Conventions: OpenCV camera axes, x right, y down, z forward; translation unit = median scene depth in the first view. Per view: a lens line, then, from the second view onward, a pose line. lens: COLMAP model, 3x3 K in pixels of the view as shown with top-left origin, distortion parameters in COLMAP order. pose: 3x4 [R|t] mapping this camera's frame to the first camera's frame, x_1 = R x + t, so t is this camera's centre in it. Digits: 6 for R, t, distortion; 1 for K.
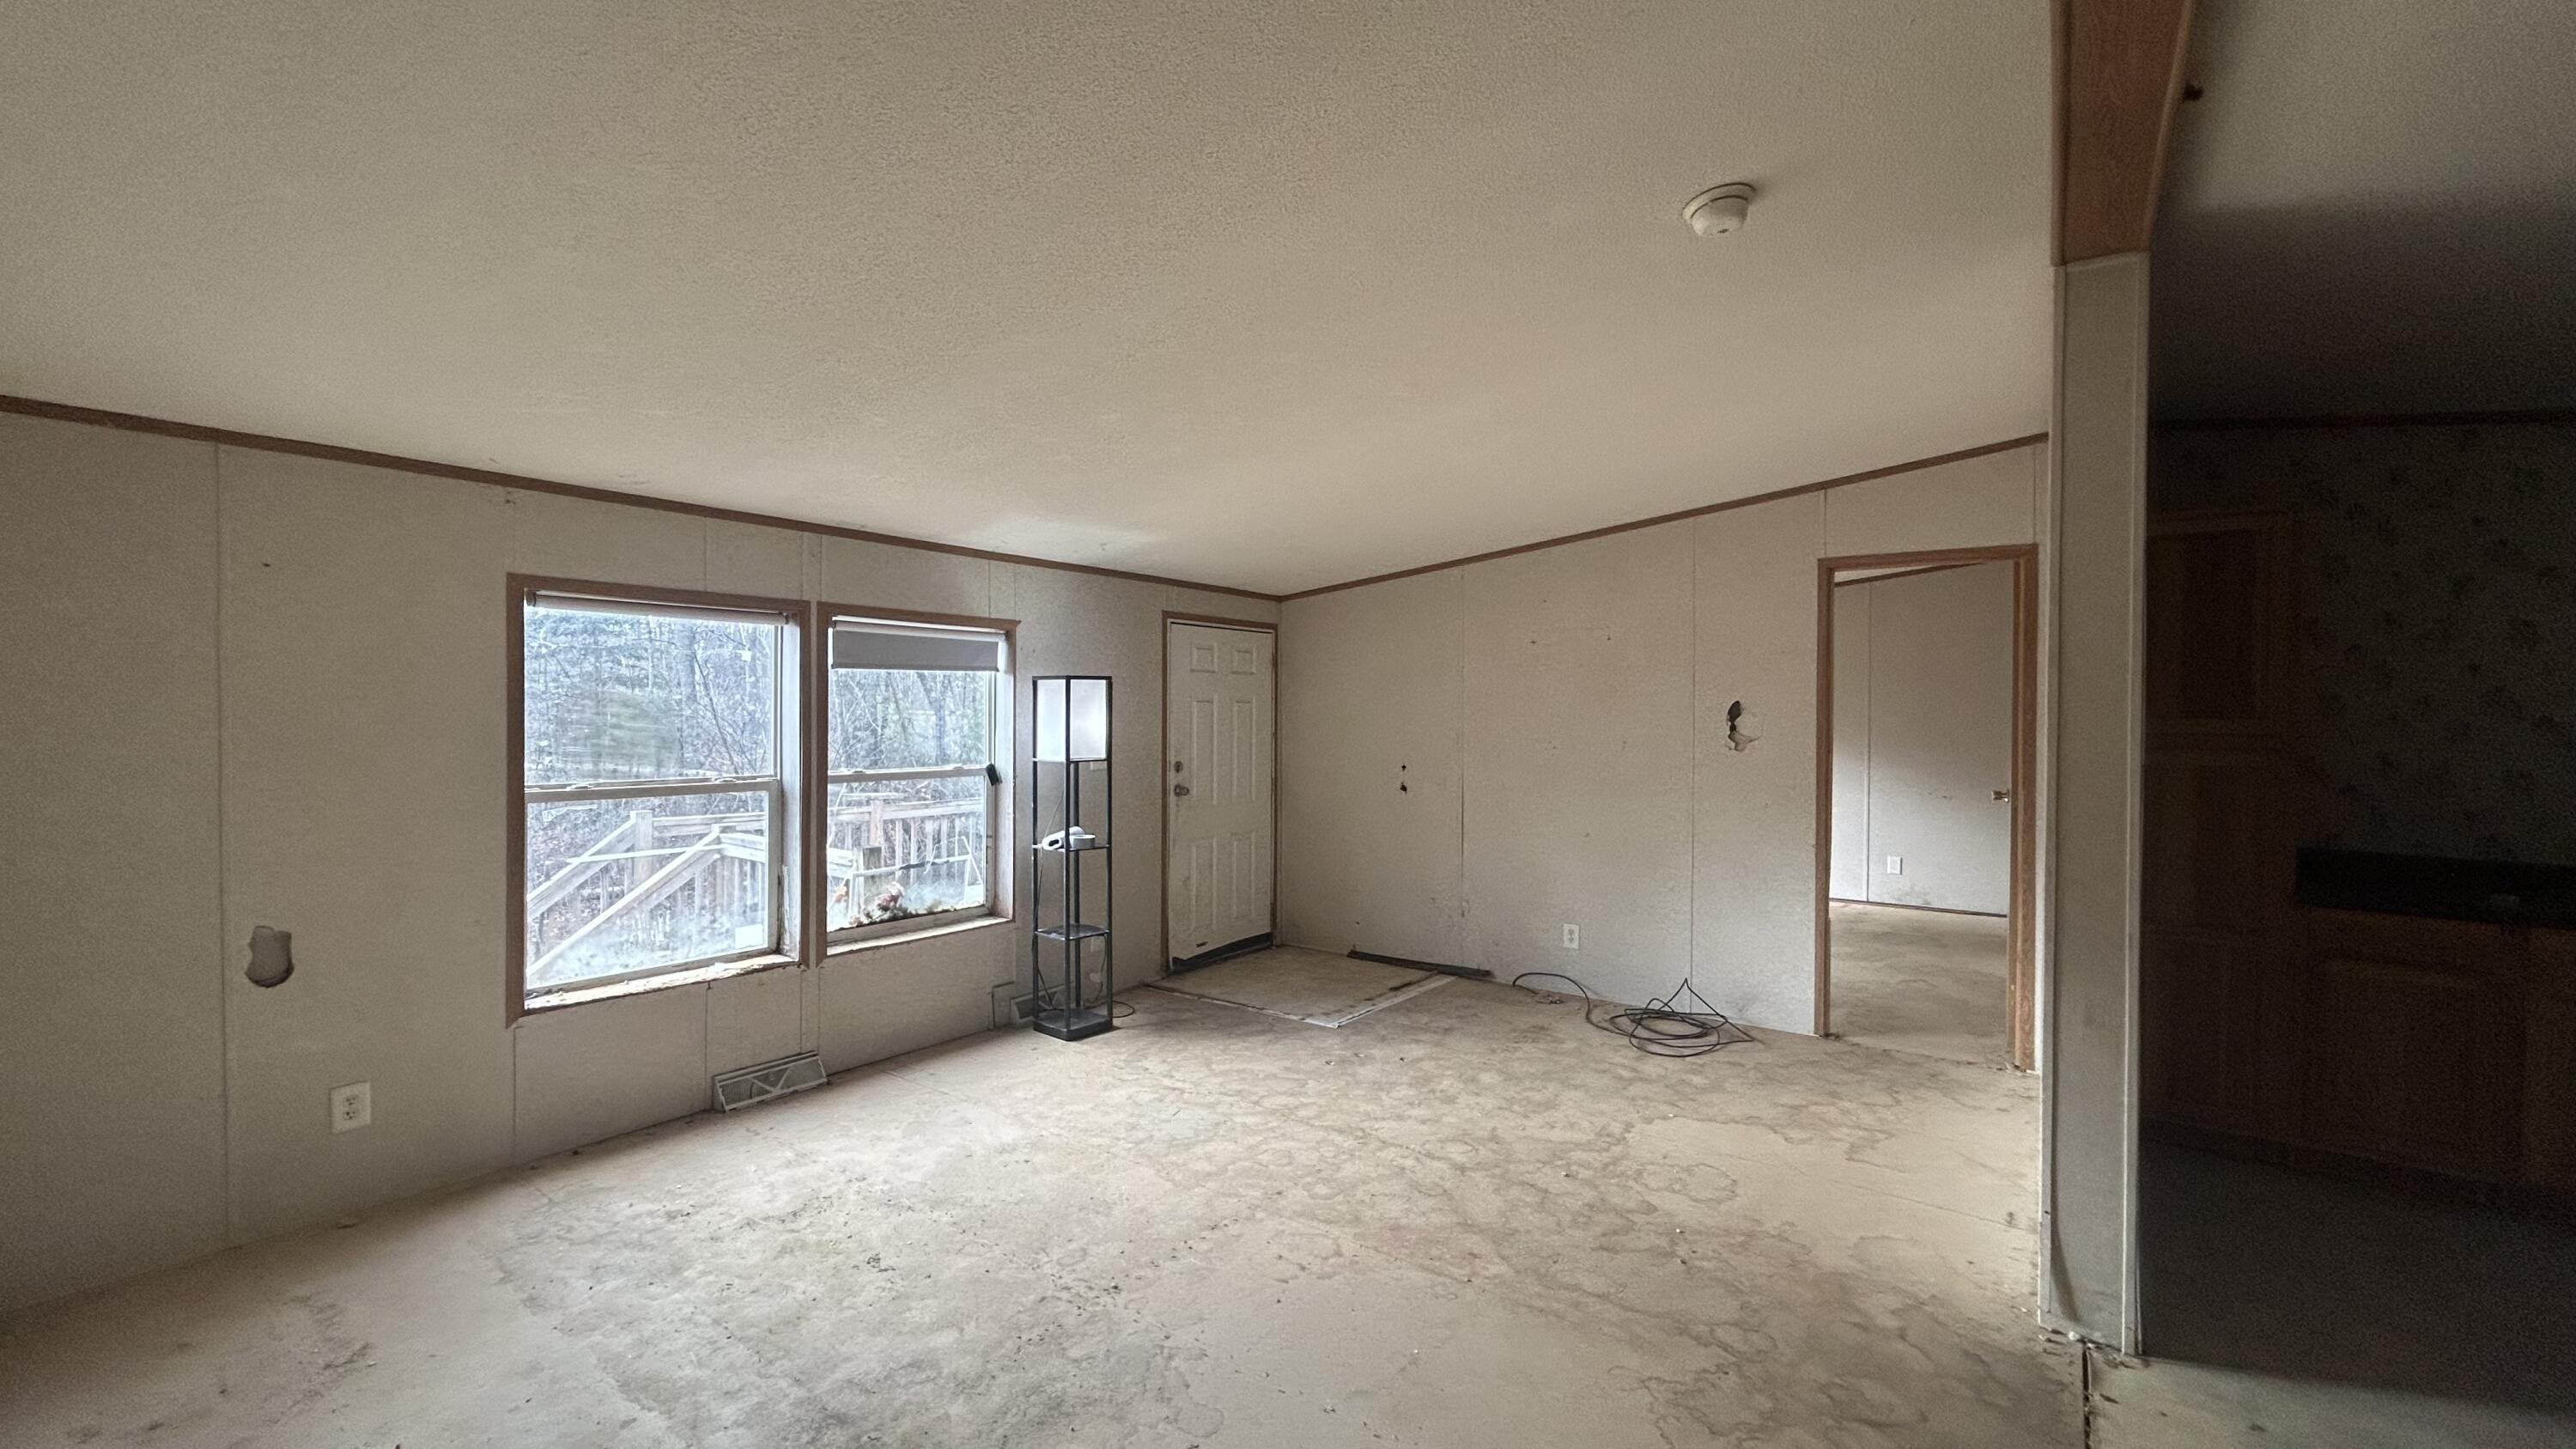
lens RADIAL K [[1064.7, 0, 1288.1], [0, 1064.7, 744.6], [0, 0, 1]] dist [0.004088, 0.000980]
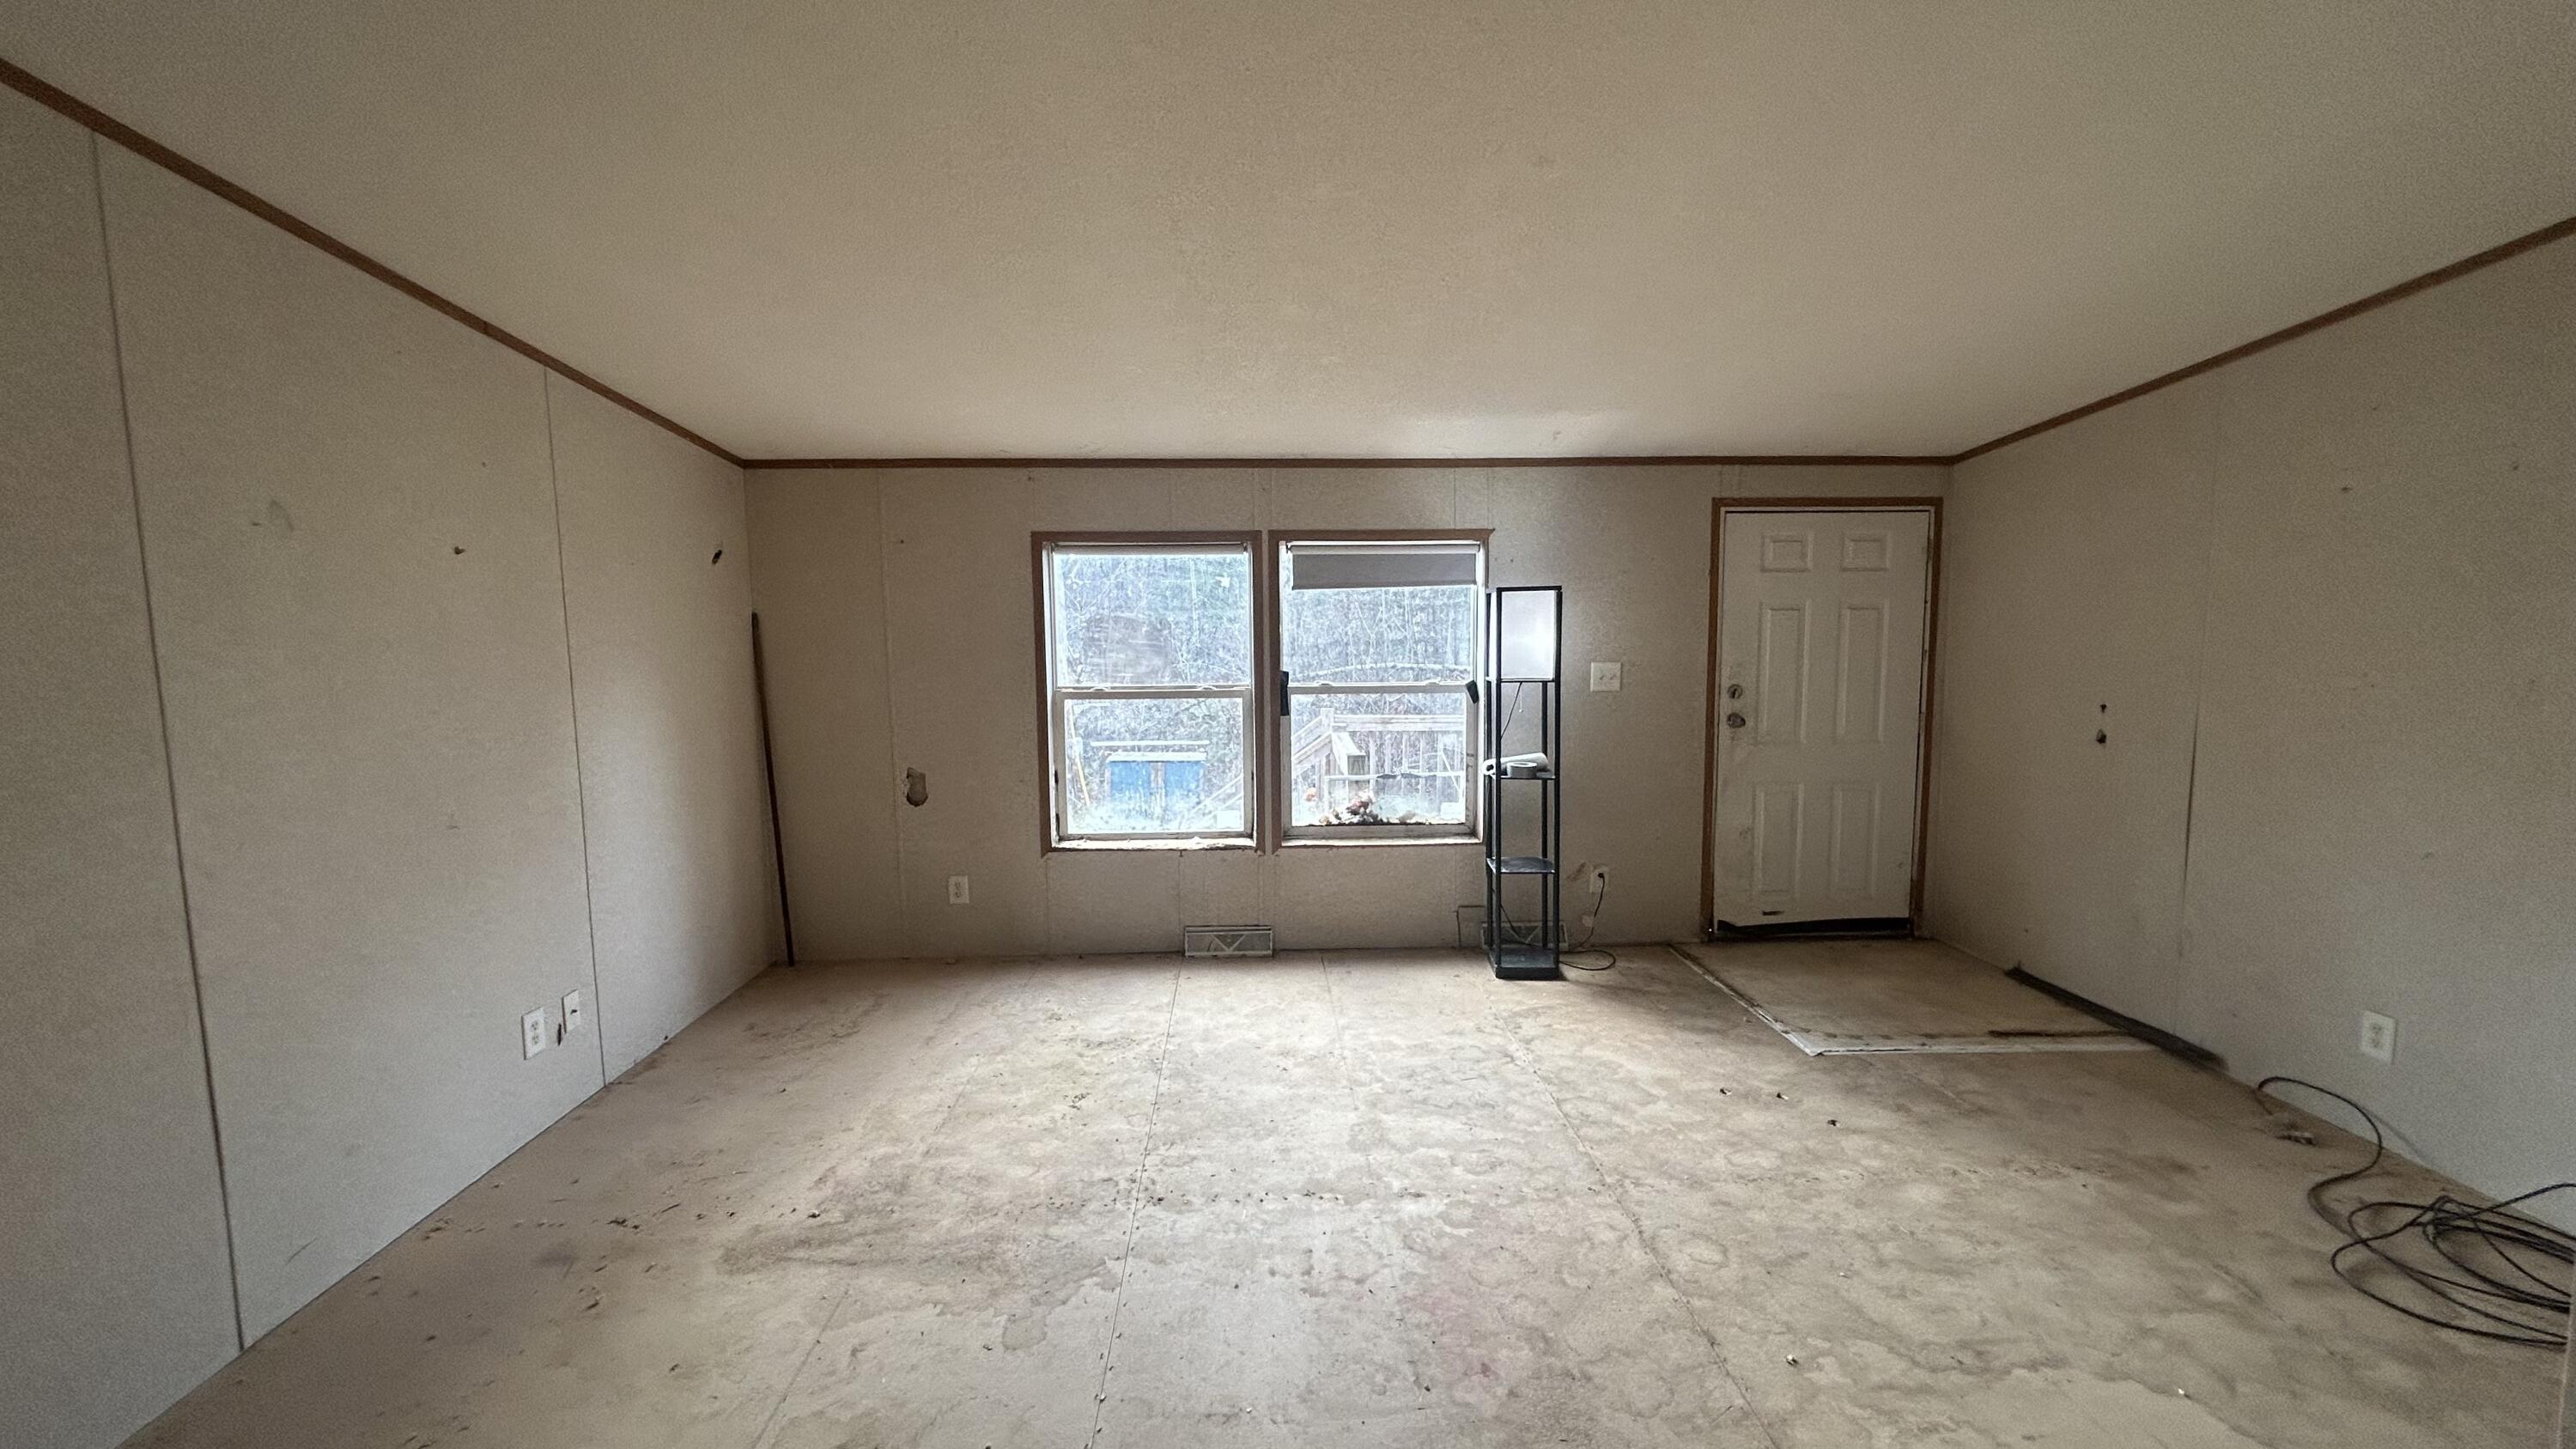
lens RADIAL K [[1064.7, 0, 1294.6], [0, 1064.7, 737.6], [0, 0, 1]] dist [0.004088, 0.000980]
pose [[0.620273, 0.077201, -0.780578, 0.440047], [-0.011210, 0.995916, 0.089591, -0.017560], [0.784306, -0.046820, 0.618605, 0.313075]]
